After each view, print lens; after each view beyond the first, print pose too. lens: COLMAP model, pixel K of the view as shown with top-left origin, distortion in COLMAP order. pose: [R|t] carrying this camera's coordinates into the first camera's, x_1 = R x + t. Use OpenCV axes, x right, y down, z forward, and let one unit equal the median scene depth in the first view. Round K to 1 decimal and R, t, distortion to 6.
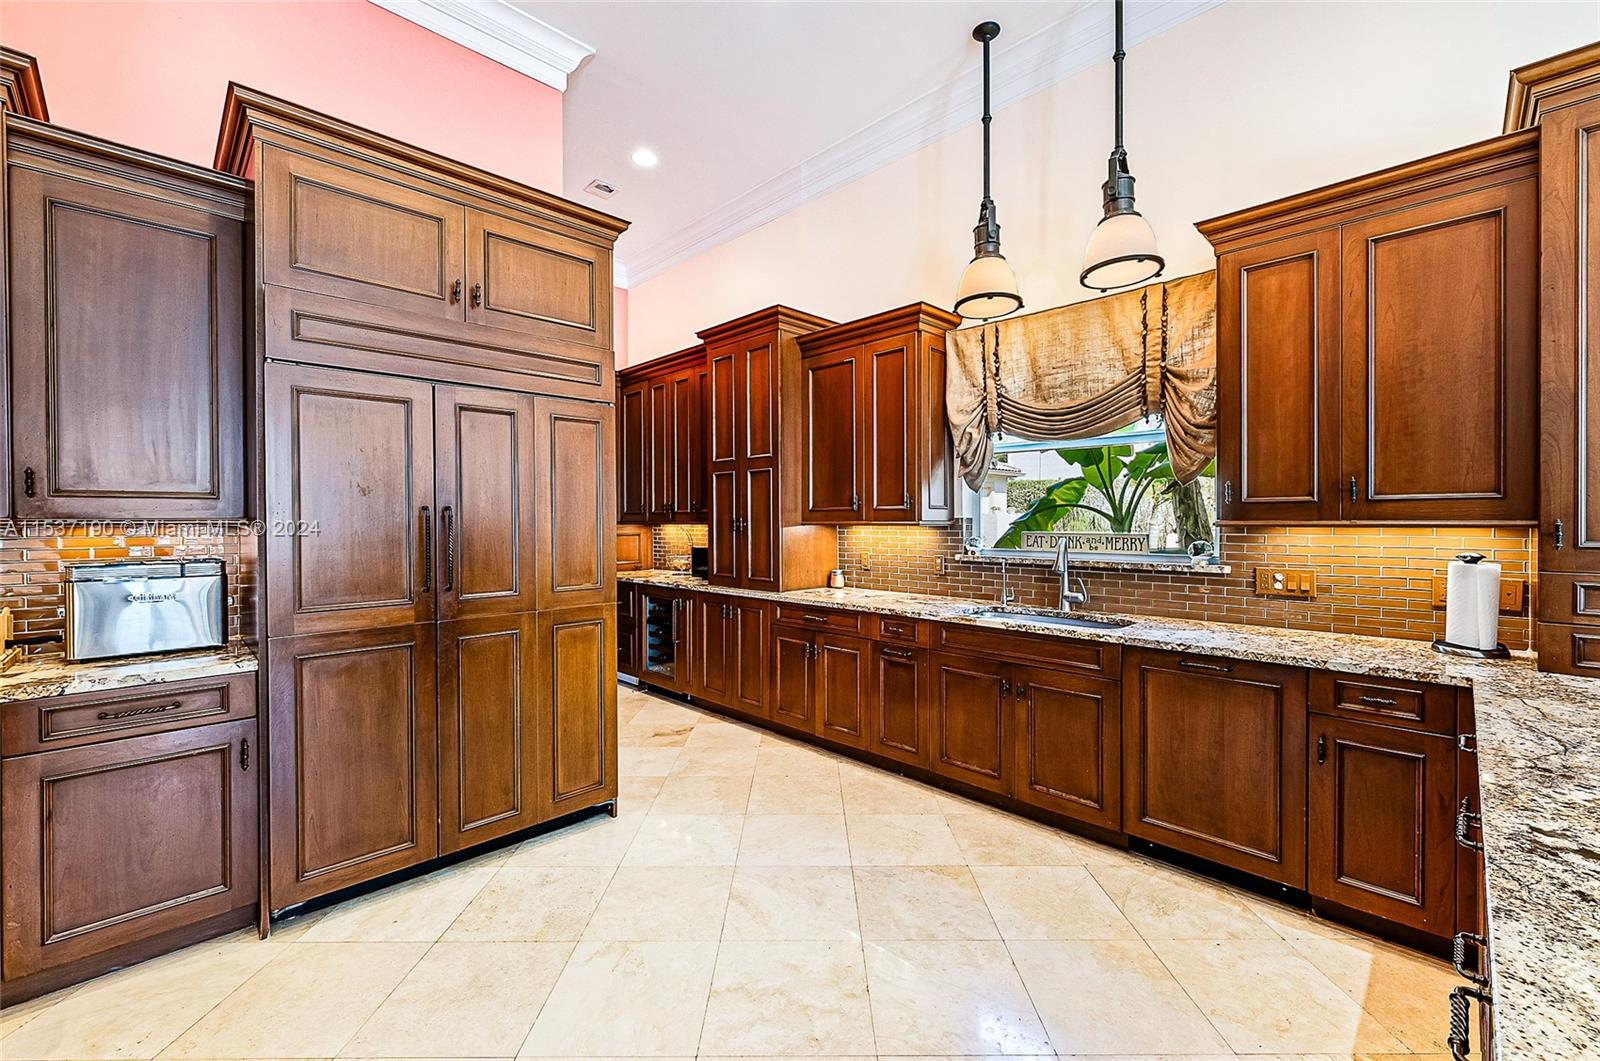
lens RADIAL K [[652.9, 0, 804.4], [0, 652.9, 526.2], [0, 0, 1]] dist [-0.002886, -0.000055]
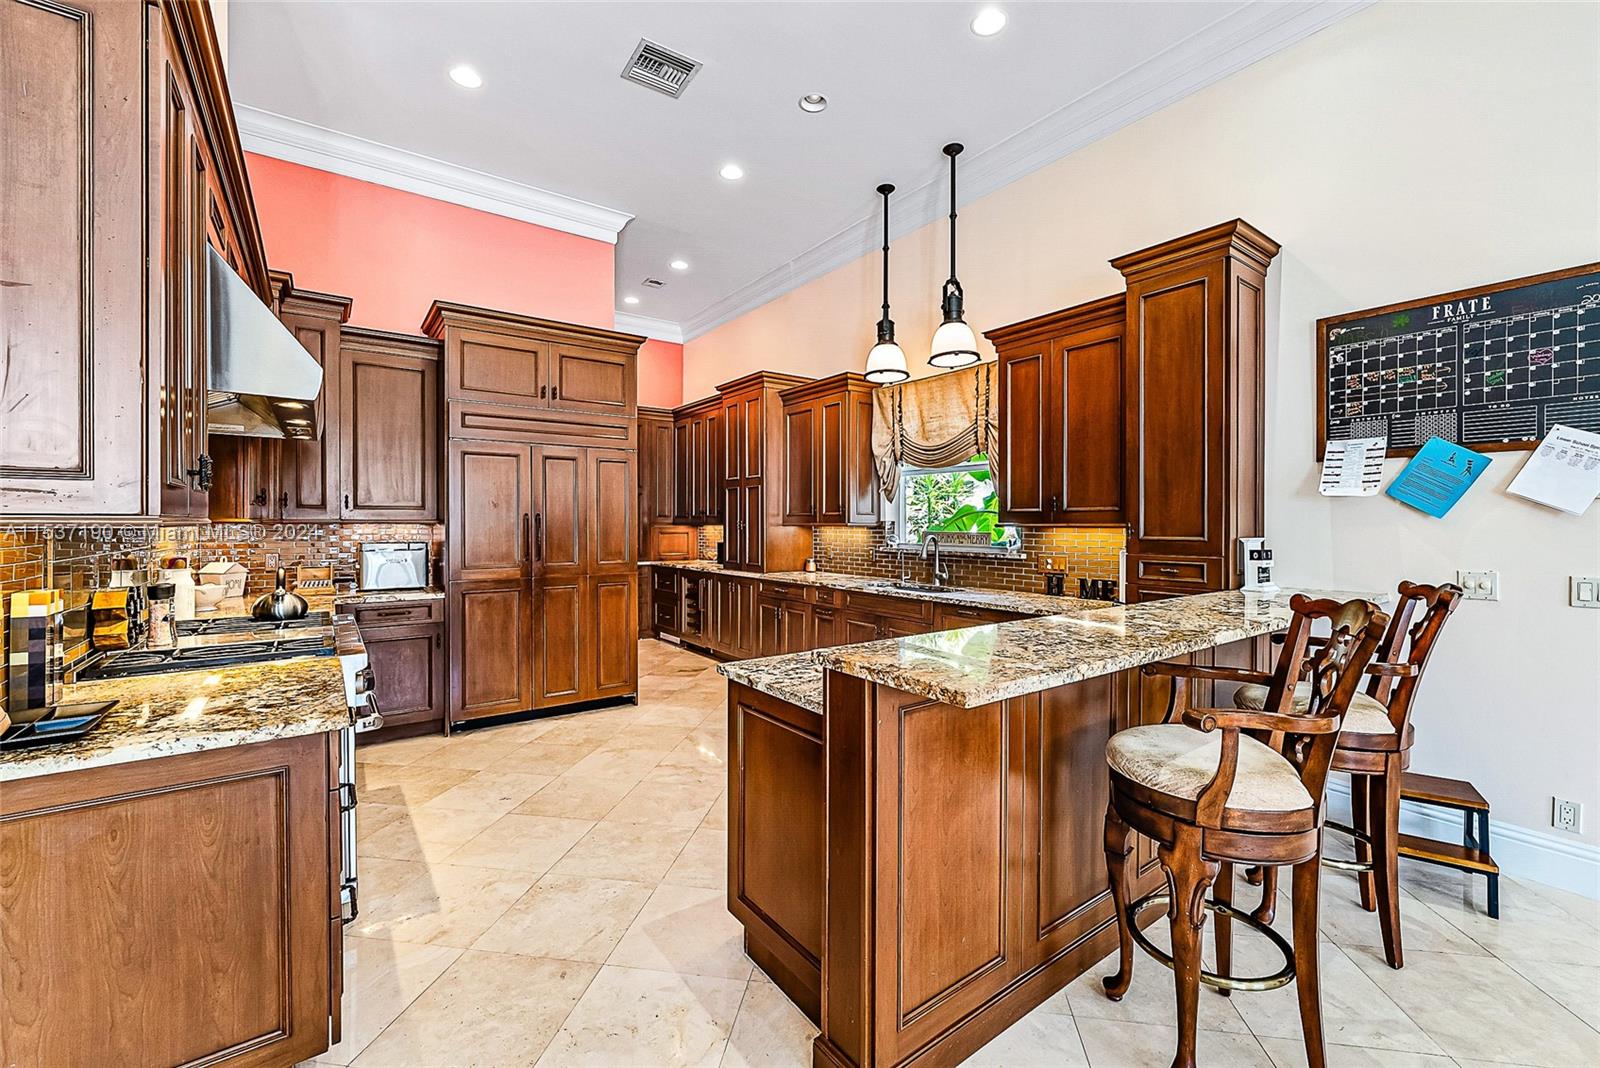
lens RADIAL K [[652.9, 0, 797.5], [0, 652.9, 528.0], [0, 0, 1]] dist [-0.002886, -0.000055]
pose [[0.986903, 0.005496, -0.161220, 0.369485], [-0.005731, 0.999983, -0.000994, 0.005971], [0.161212, 0.001905, 0.986918, -0.542748]]
